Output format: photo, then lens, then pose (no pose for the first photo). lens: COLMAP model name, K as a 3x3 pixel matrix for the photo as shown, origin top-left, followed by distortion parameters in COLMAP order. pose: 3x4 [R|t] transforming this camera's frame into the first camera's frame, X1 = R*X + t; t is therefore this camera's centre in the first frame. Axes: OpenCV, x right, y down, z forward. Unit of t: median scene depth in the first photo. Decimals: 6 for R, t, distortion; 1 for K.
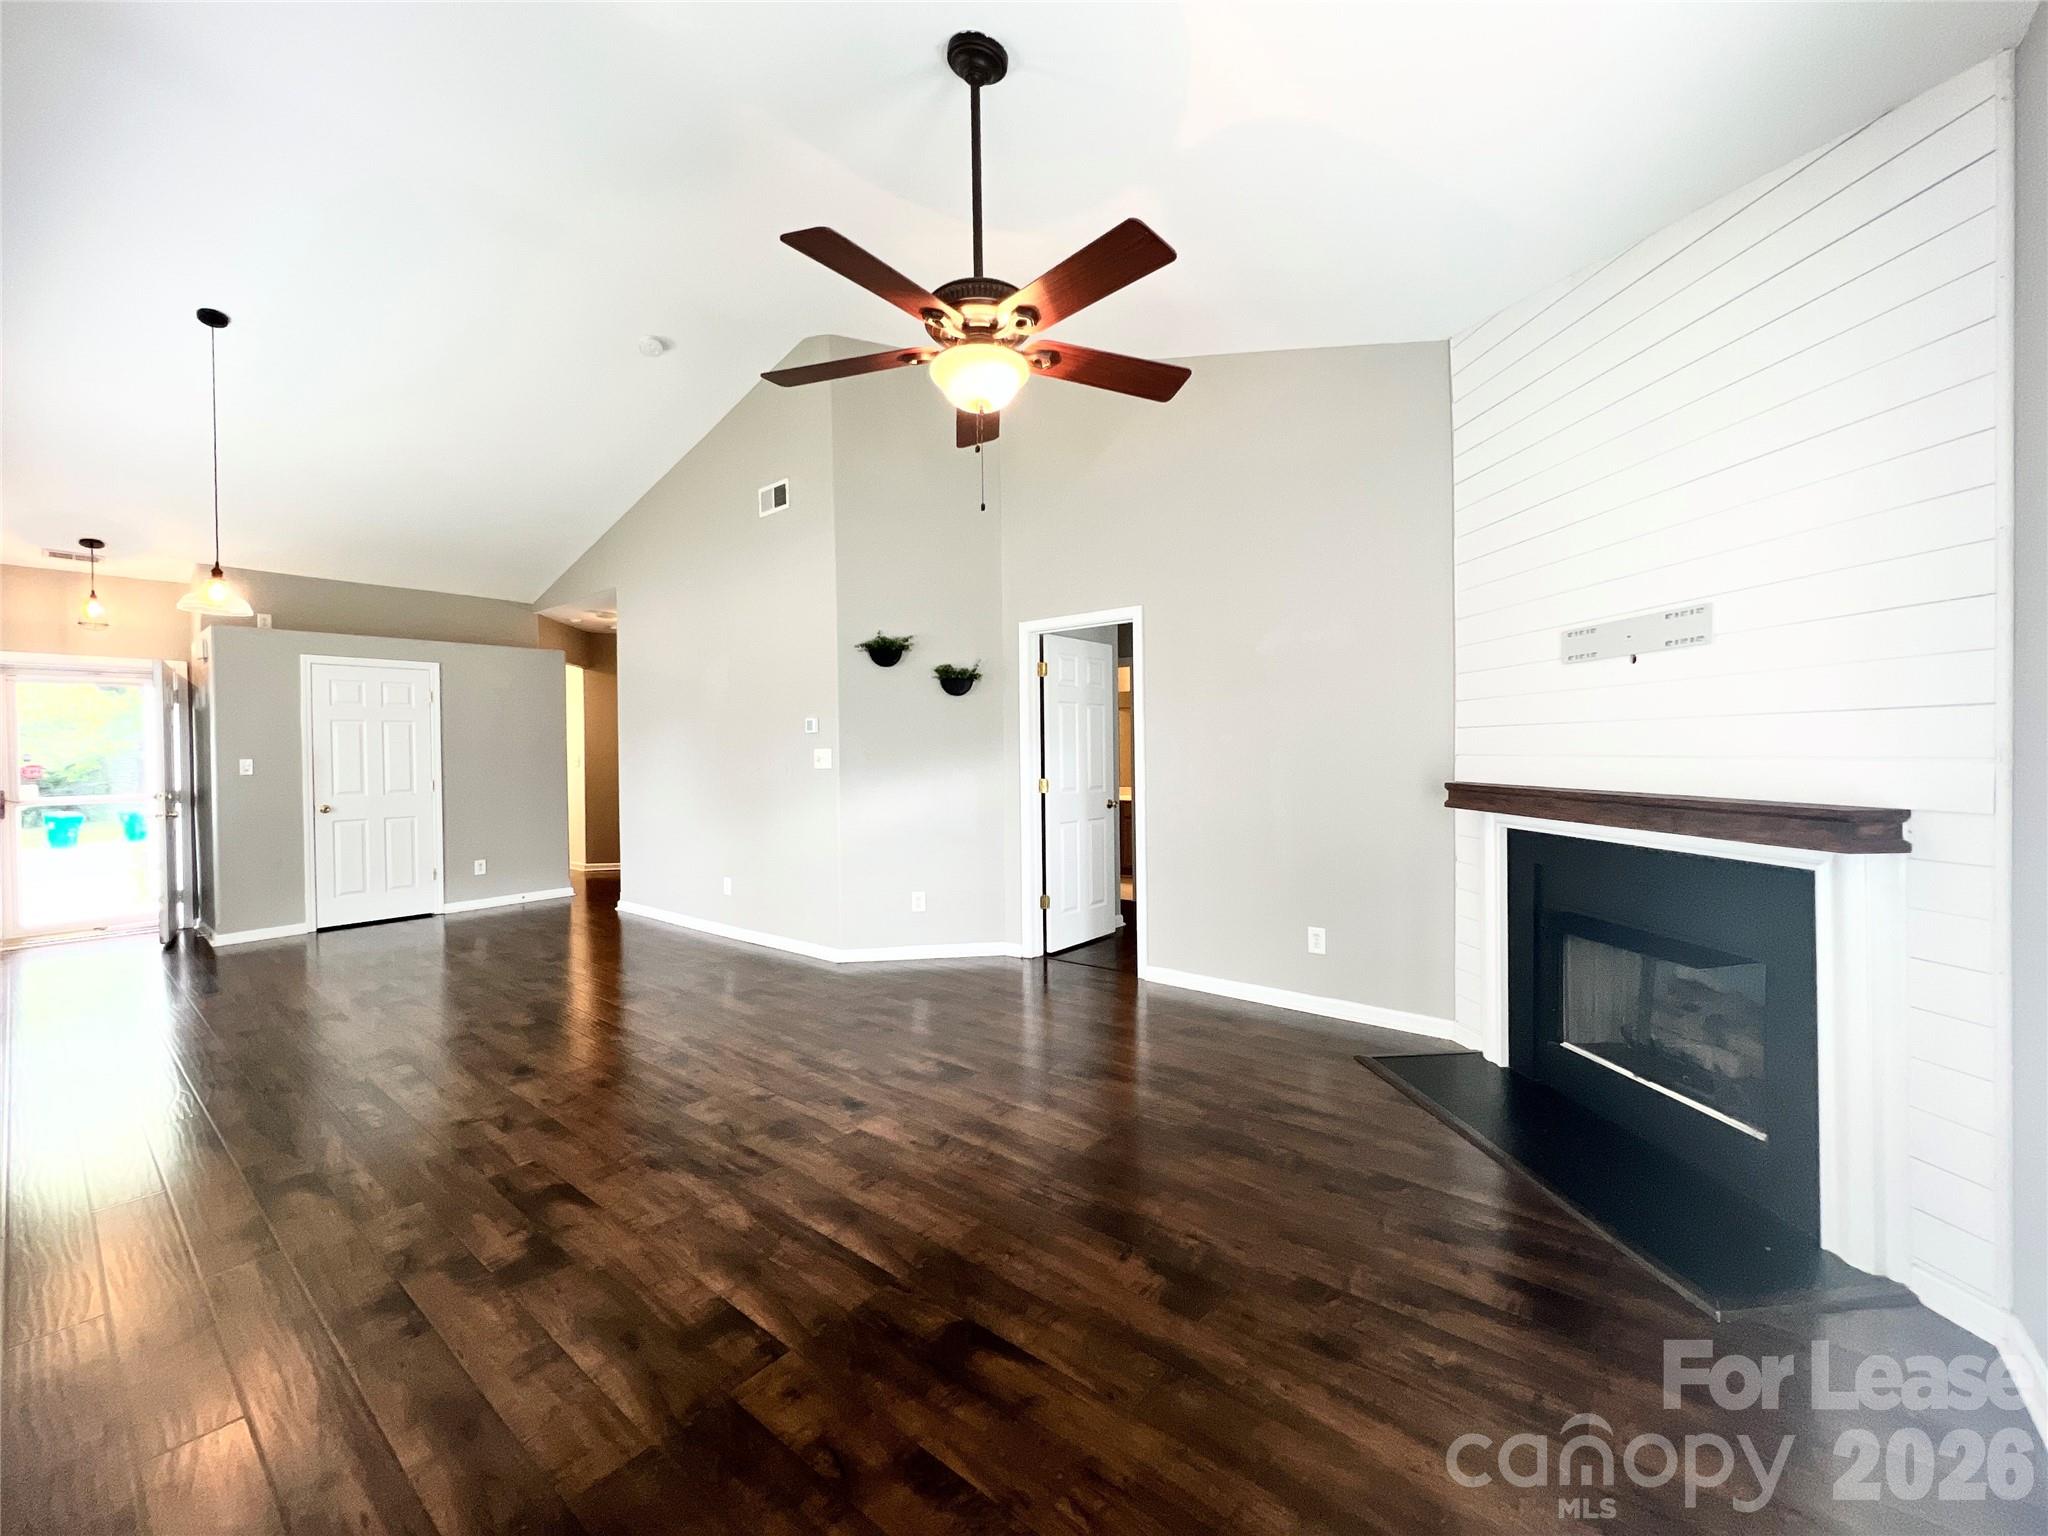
lens RADIAL K [[823.9, 0, 1024.0], [0, 823.9, 762.1], [0, 0, 1]] dist [-0.000337, -0.000347]
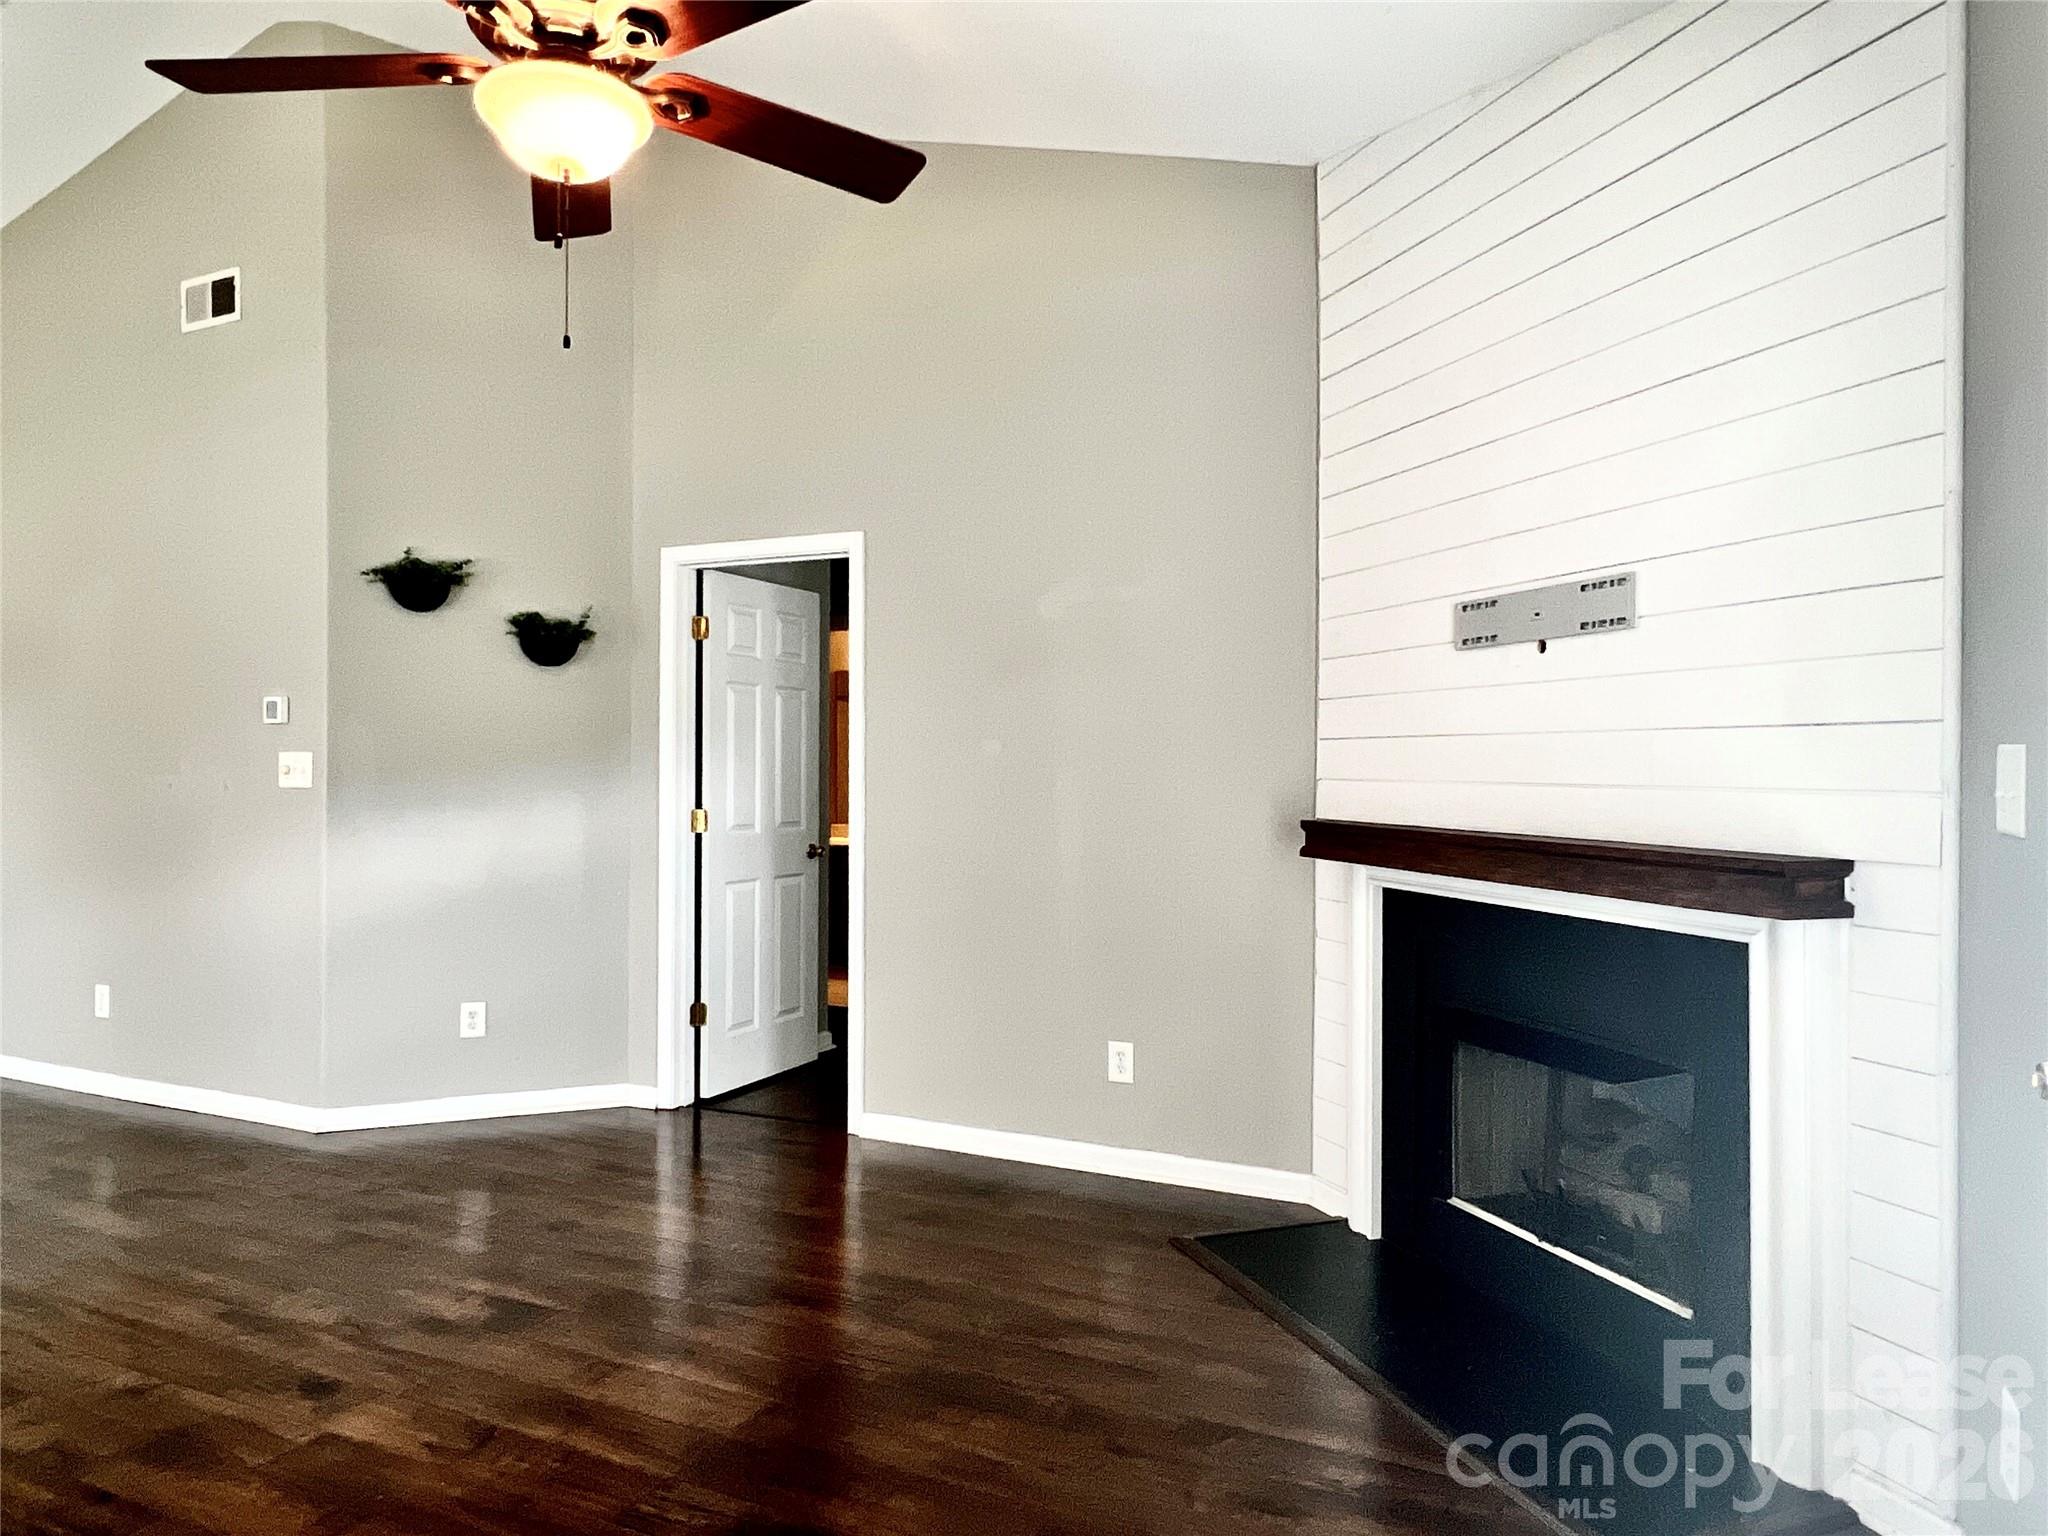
lens RADIAL K [[1322.2, 0, 1024.0], [0, 1322.2, 768.0], [0, 0, 1]] dist [-0.000186, -0.000871]
pose [[0.969675, 0.017397, 0.243778, 0.029408], [-0.014277, 0.999792, -0.014559, 0.001578], [-0.243980, 0.010637, 0.969722, 0.009808]]
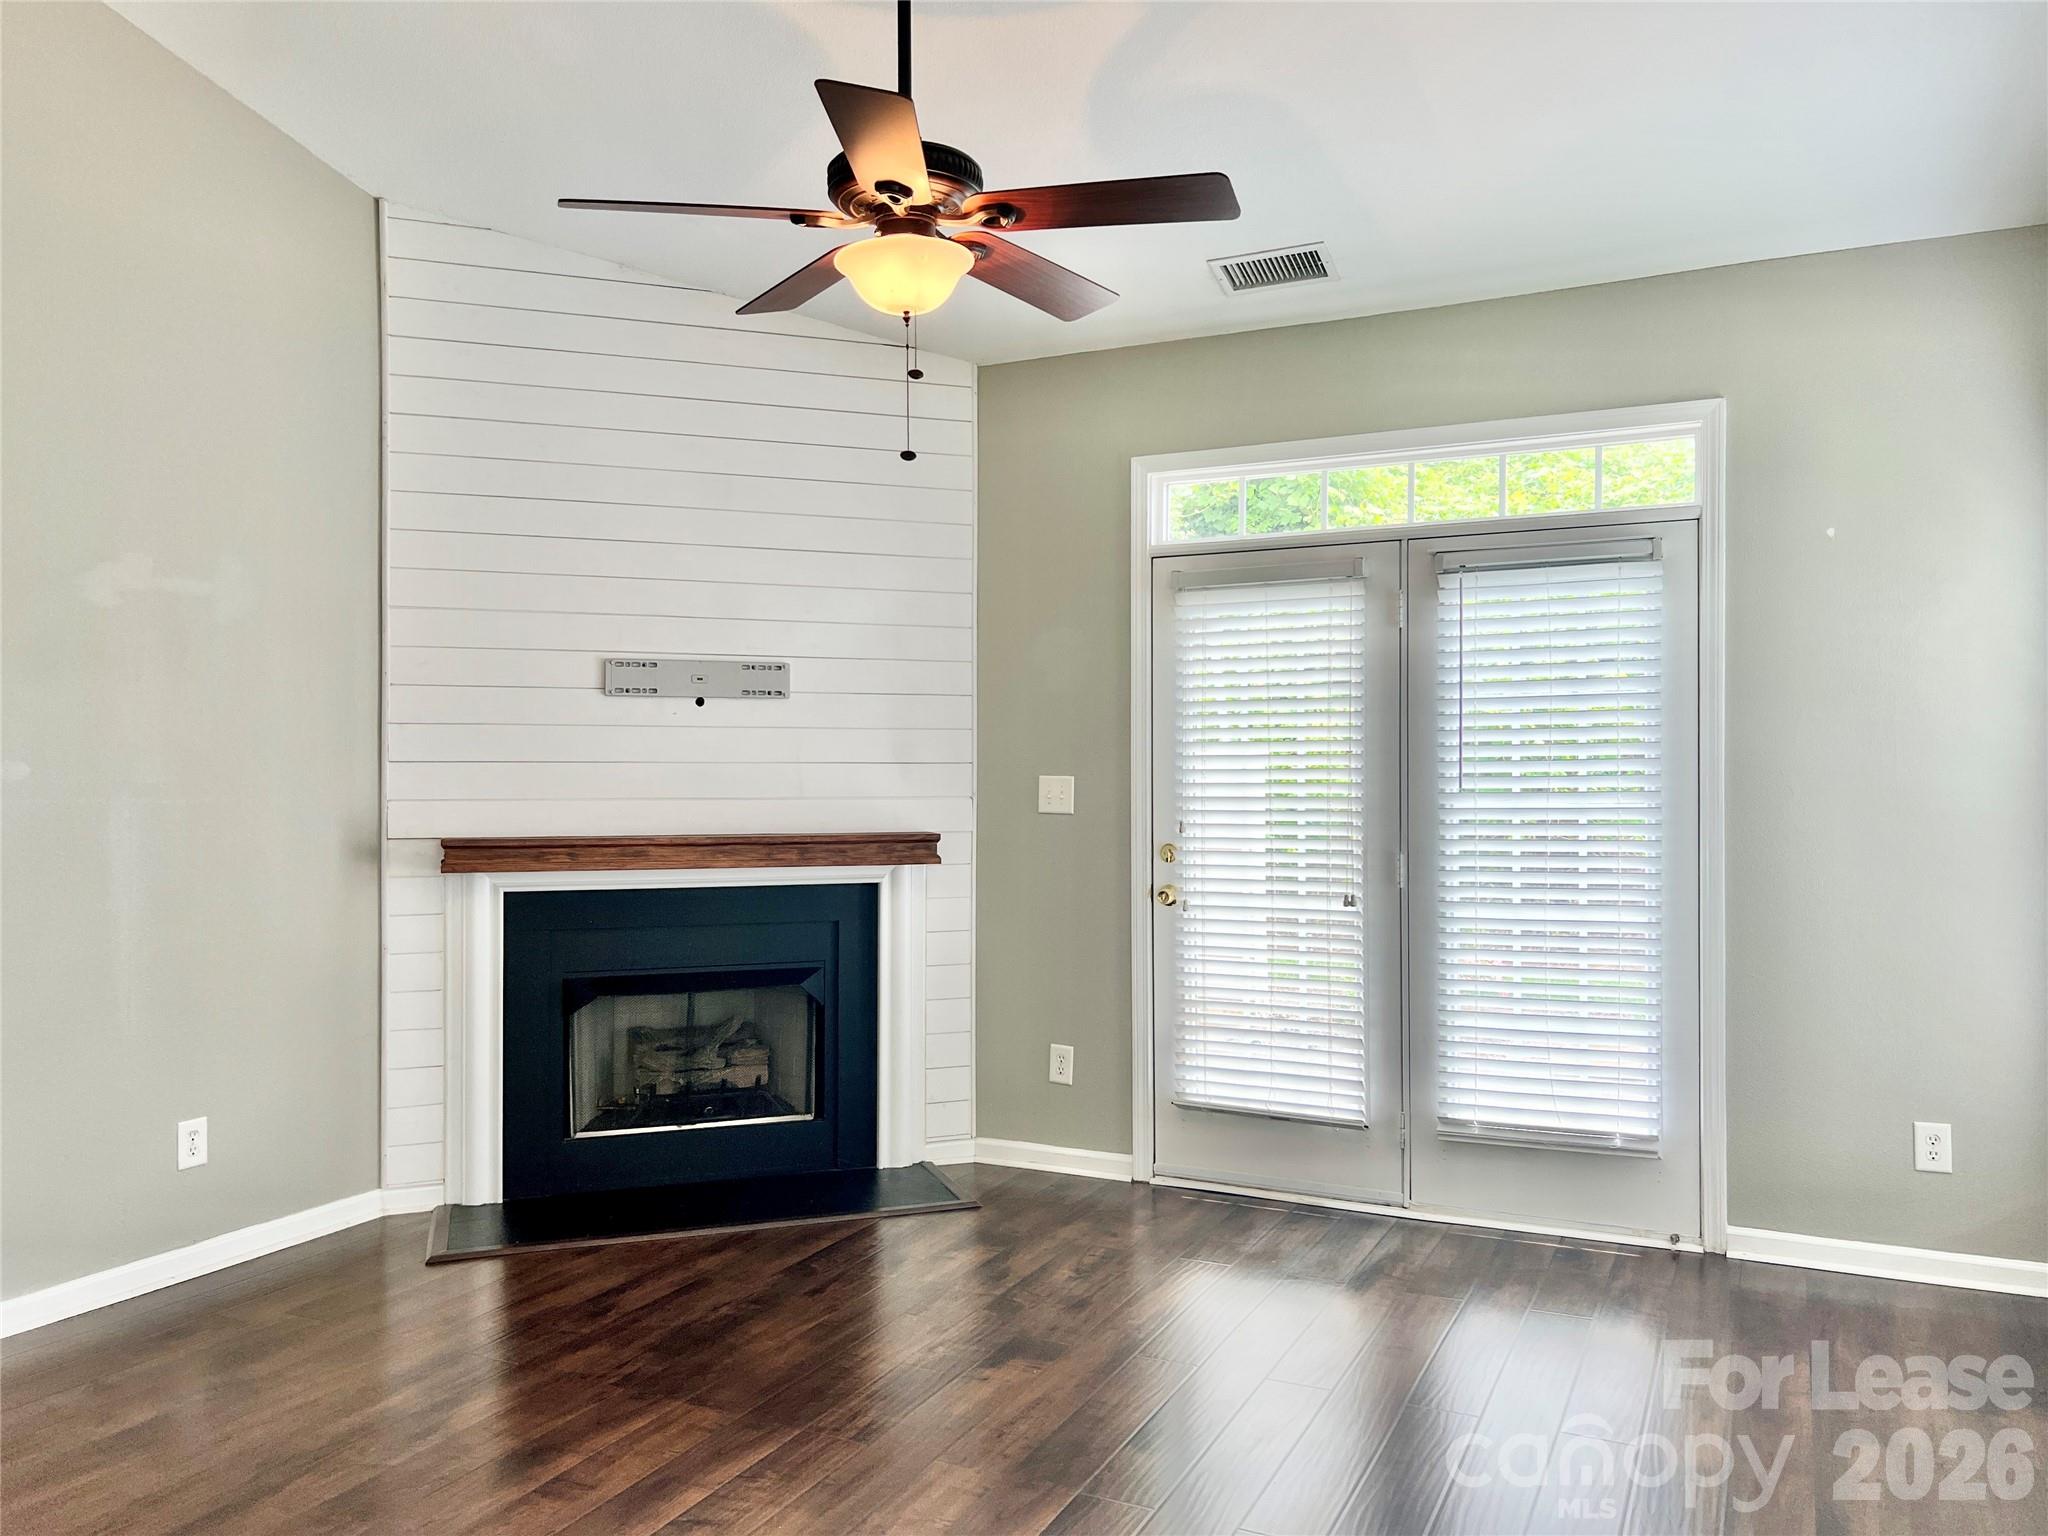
lens RADIAL K [[1561.7, 0, 1024.0], [0, 1561.7, 768.0], [0, 0, 1]] dist [0.070538, -0.118390]
pose [[-0.236734, 0.009128, 0.971532, -0.993488], [0.015194, 0.999868, -0.005692, -0.022615], [-0.971456, 0.013414, -0.236841, 0.882451]]
